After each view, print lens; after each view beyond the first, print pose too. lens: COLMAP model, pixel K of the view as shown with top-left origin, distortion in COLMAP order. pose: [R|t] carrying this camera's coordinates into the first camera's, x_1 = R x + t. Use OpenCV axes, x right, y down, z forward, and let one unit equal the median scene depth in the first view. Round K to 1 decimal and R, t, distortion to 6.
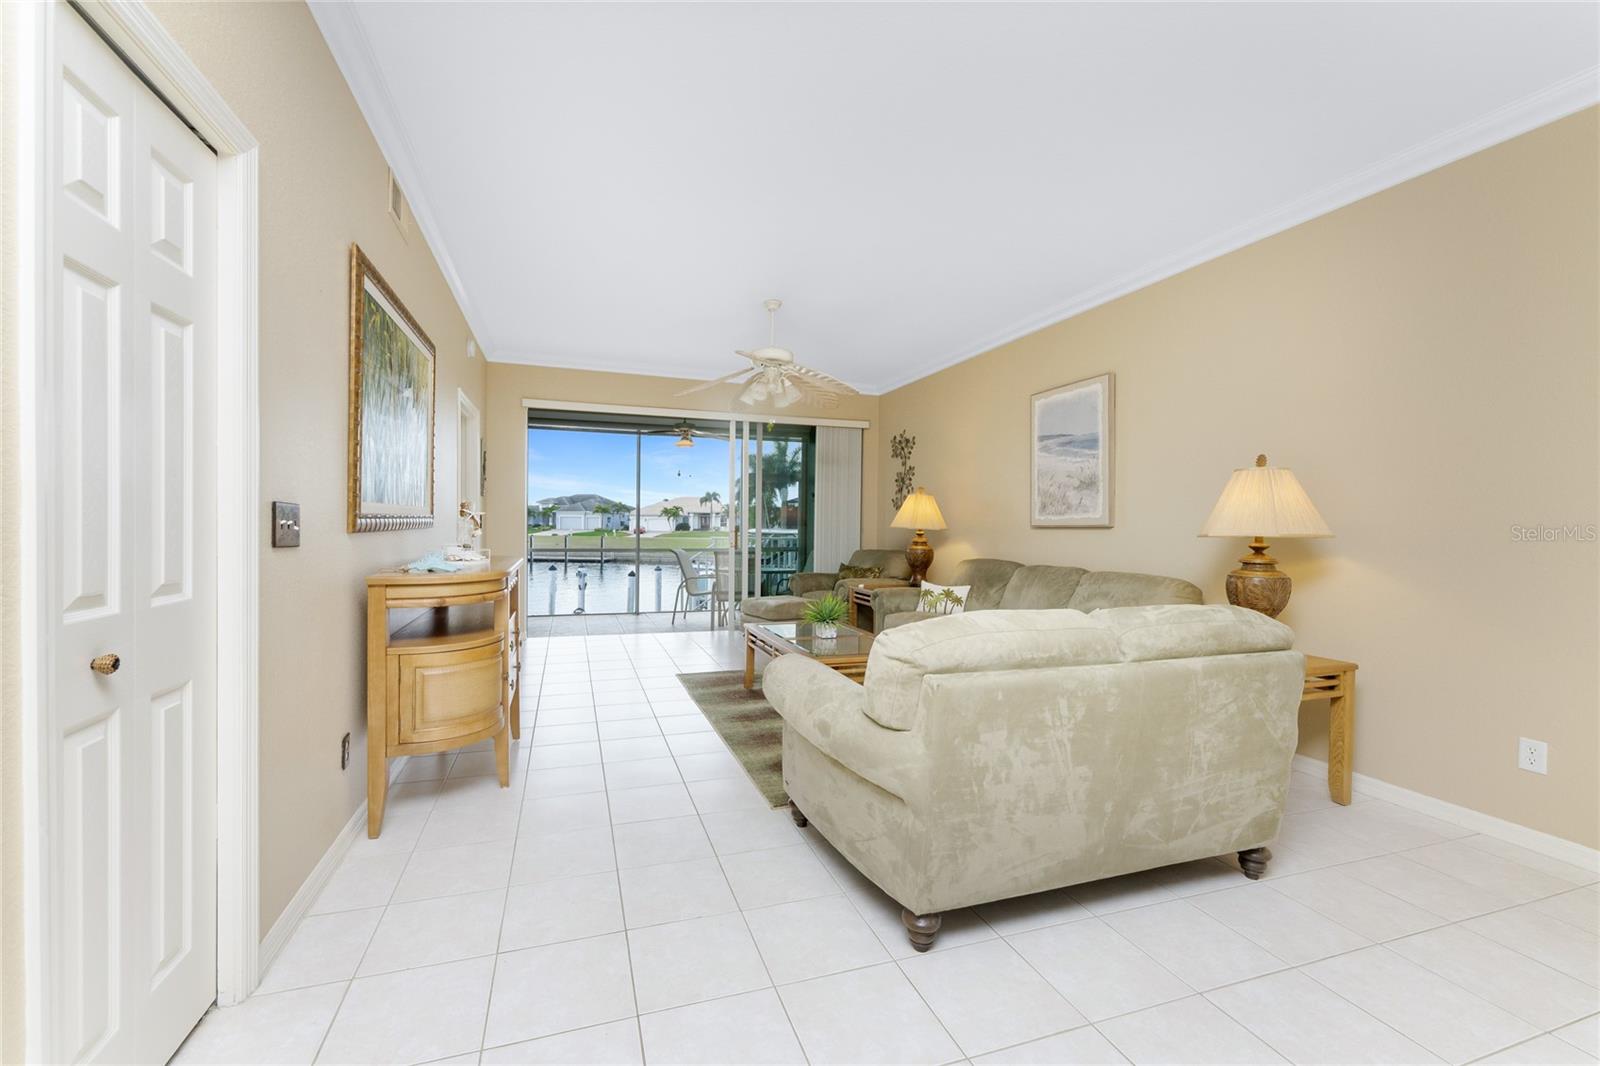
lens RADIAL K [[643.2, 0, 790.3], [0, 643.2, 530.3], [0, 0, 1]] dist [0.001078, -0.000041]
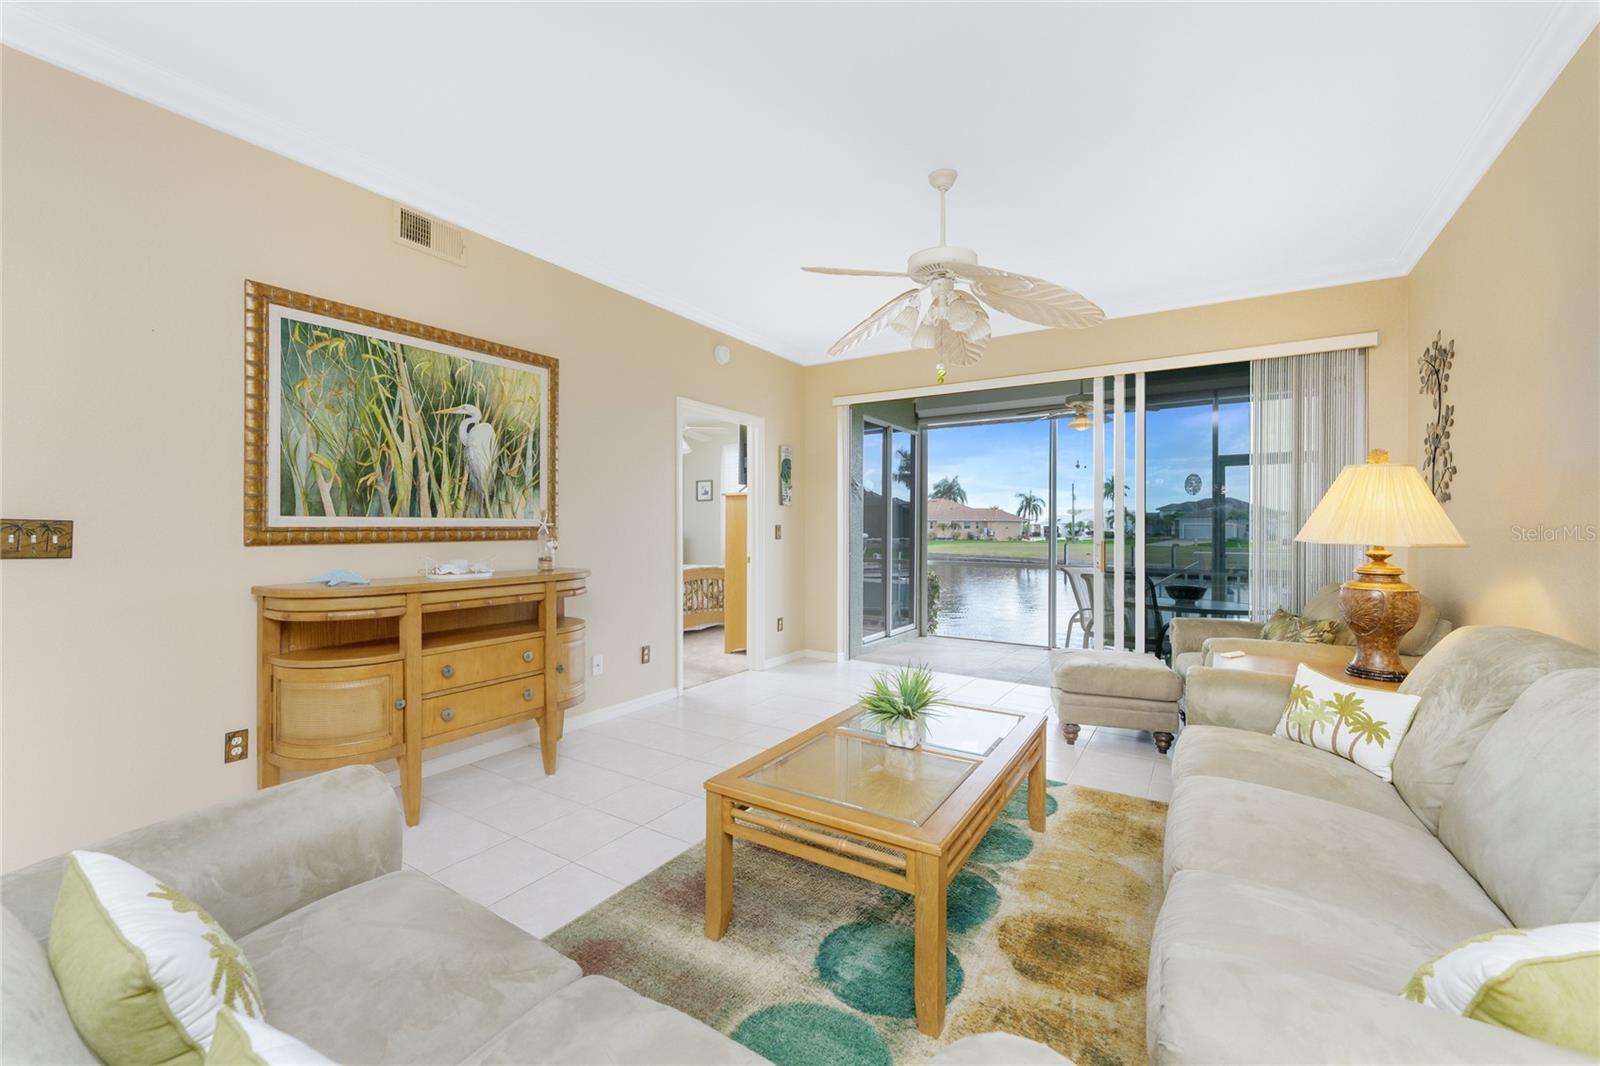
lens RADIAL K [[643.2, 0, 793.4], [0, 643.2, 537.2], [0, 0, 1]] dist [0.001078, -0.000041]
pose [[0.615164, -0.003556, -0.788391, 0.258596], [0.000681, 0.999992, -0.003979, -0.004903], [0.788398, 0.001911, 0.615162, 0.348591]]
